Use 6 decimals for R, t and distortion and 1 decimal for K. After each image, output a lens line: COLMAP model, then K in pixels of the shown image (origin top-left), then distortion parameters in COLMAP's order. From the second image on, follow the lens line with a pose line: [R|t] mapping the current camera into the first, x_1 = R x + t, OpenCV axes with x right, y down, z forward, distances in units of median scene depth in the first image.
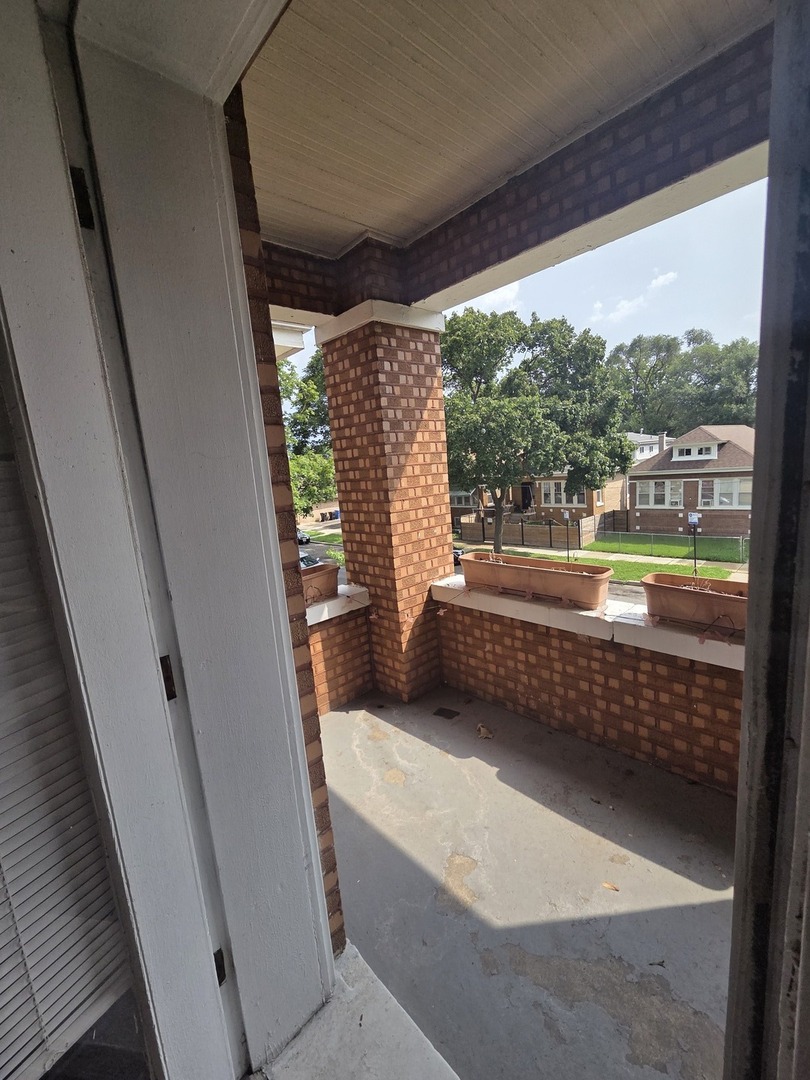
lens RADIAL K [[444.8, 0, 406.2], [0, 444.8, 537.0], [0, 0, 1]] dist [-0.001737, 0.000937]
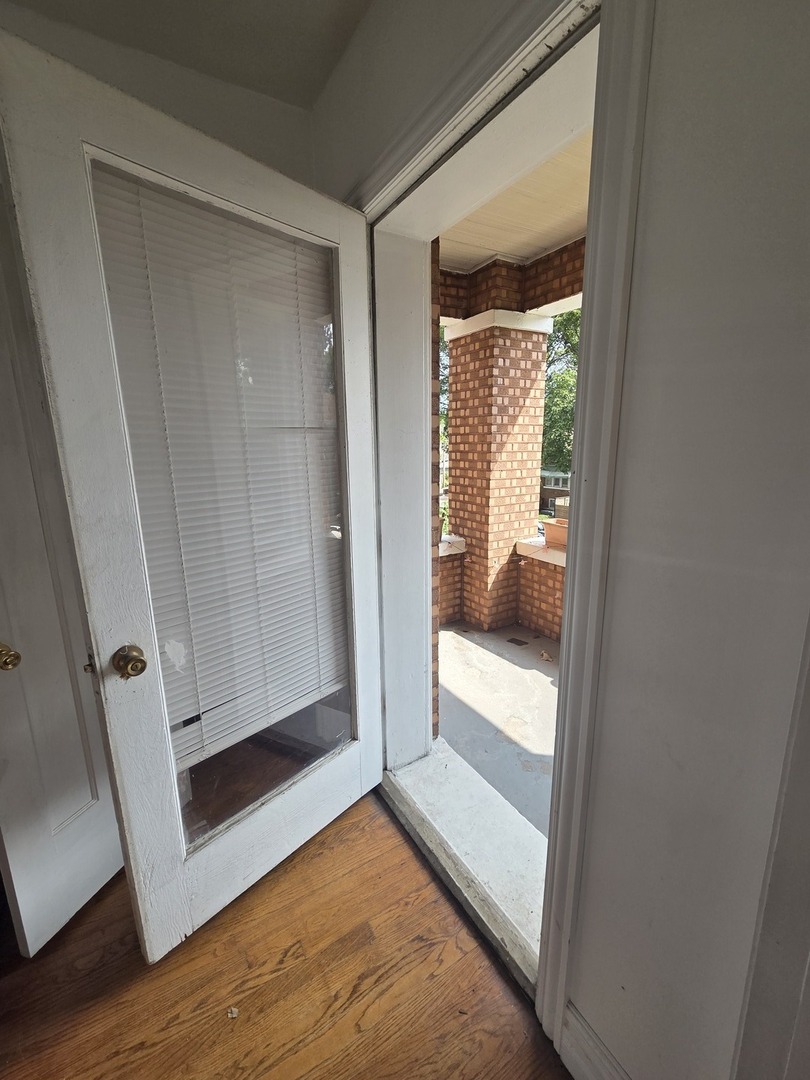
lens RADIAL K [[444.8, 0, 406.2], [0, 444.8, 537.0], [0, 0, 1]] dist [-0.001737, 0.000937]
pose [[0.975272, 0.108693, -0.192434, -0.007336], [-0.097255, 0.992937, 0.067950, 0.043783], [0.198460, -0.047554, 0.978955, -0.285088]]
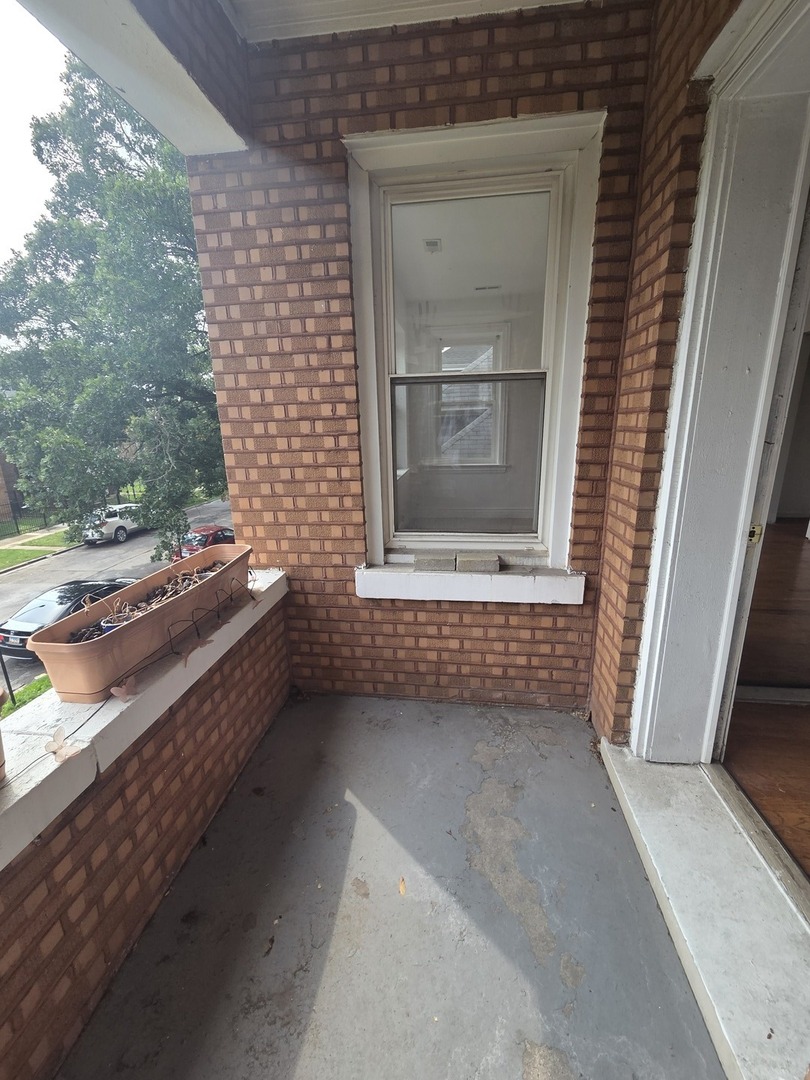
lens RADIAL K [[444.8, 0, 406.2], [0, 444.8, 537.0], [0, 0, 1]] dist [-0.001737, 0.000937]
pose [[-0.628648, -0.106614, 0.770347, -0.088111], [0.198701, 0.935661, 0.291645, -0.072583], [-0.751877, 0.336410, -0.567017, 0.696660]]
